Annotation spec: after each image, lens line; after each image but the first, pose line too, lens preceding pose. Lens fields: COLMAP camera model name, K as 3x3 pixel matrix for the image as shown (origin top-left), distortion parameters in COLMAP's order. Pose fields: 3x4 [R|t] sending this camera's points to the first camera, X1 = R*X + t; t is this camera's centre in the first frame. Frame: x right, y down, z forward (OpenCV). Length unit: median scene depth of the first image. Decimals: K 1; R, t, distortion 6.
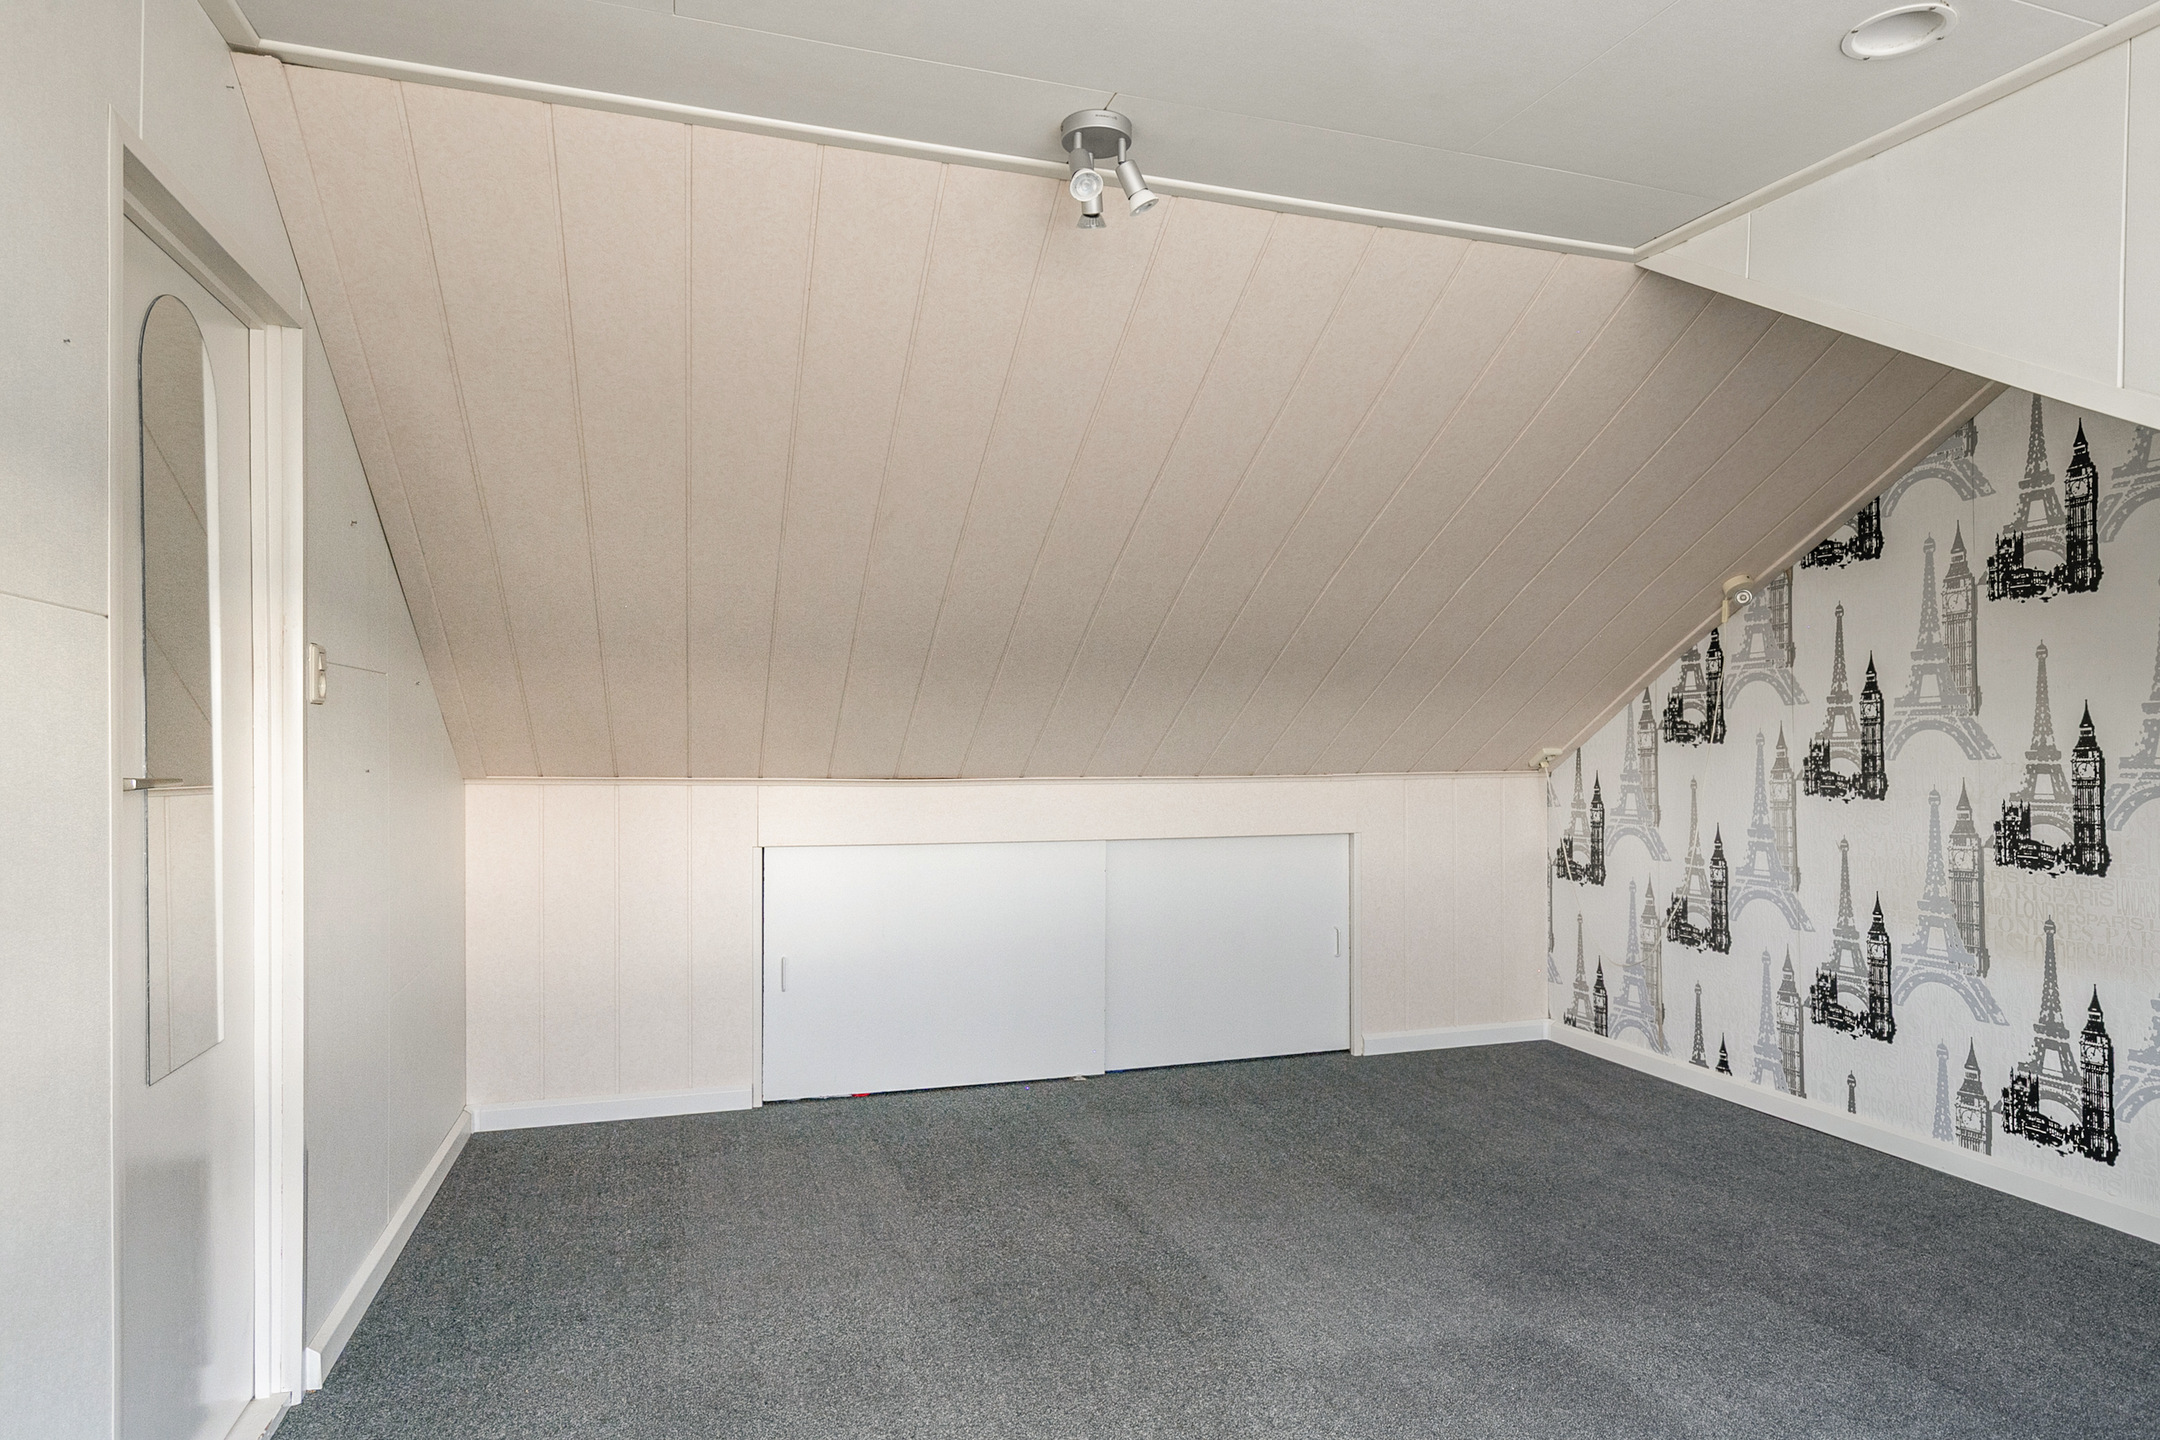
lens RADIAL K [[1254.3, 0, 1128.3], [0, 1254.3, 731.7], [0, 0, 1]] dist [-0.004928, 0.004216]
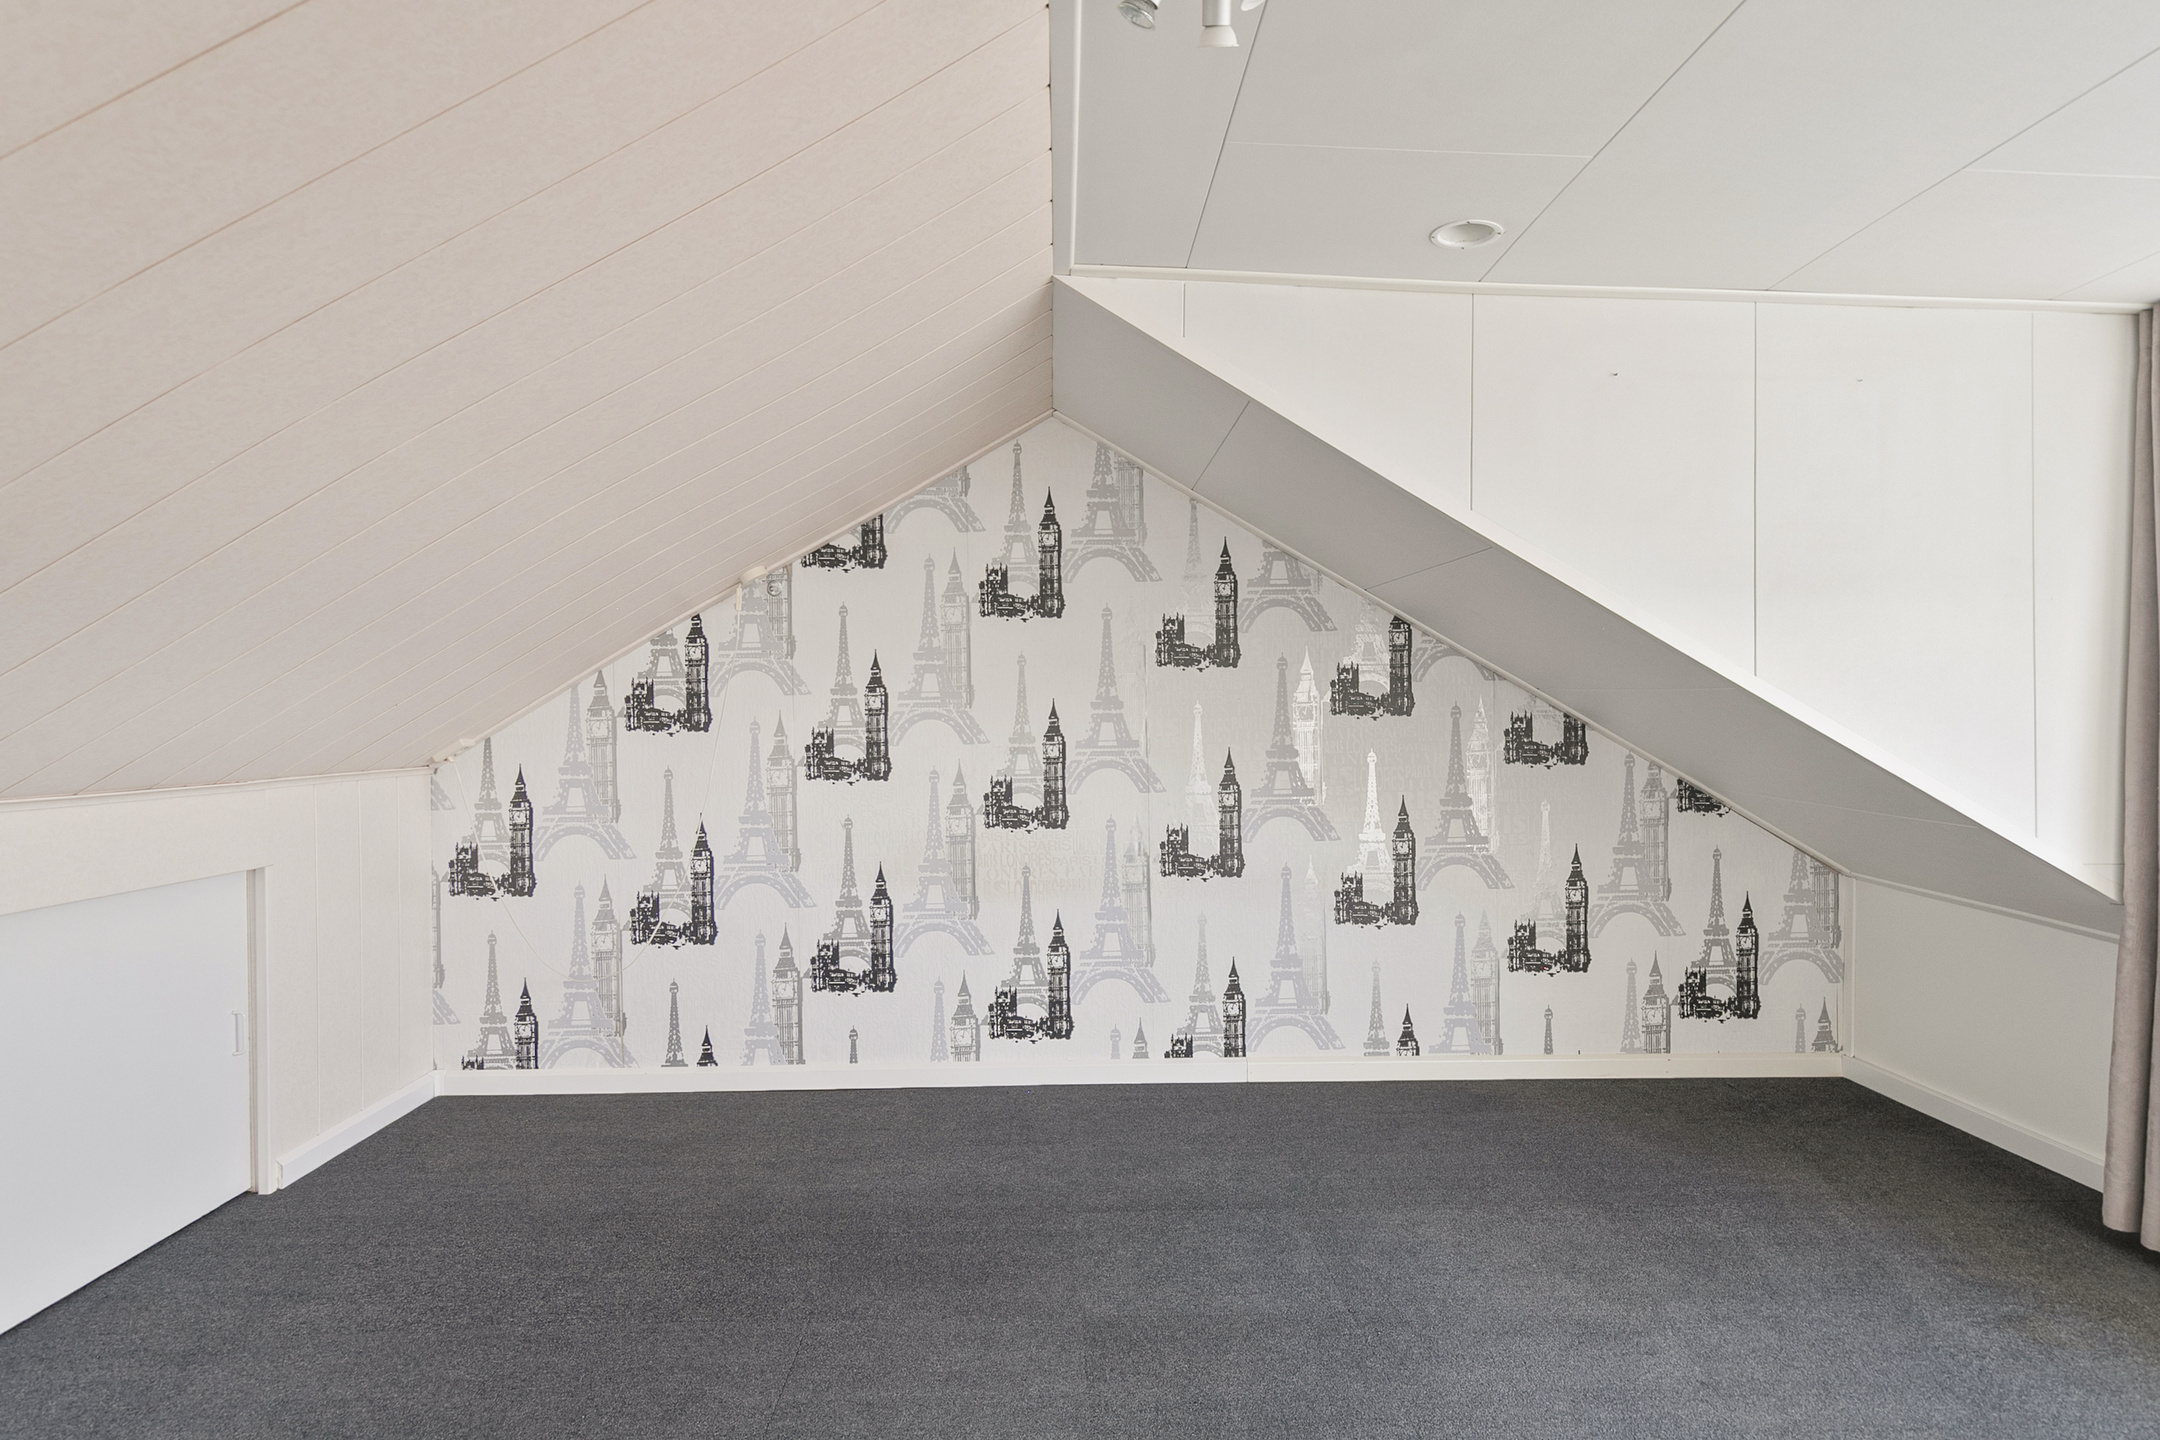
lens RADIAL K [[1254.3, 0, 1088.2], [0, 1254.3, 727.2], [0, 0, 1]] dist [-0.004928, 0.004216]
pose [[0.297002, -0.004373, 0.954867, -0.419456], [-0.006098, 0.999960, 0.006476, -0.002870], [-0.954857, -0.007746, 0.296964, 0.468381]]
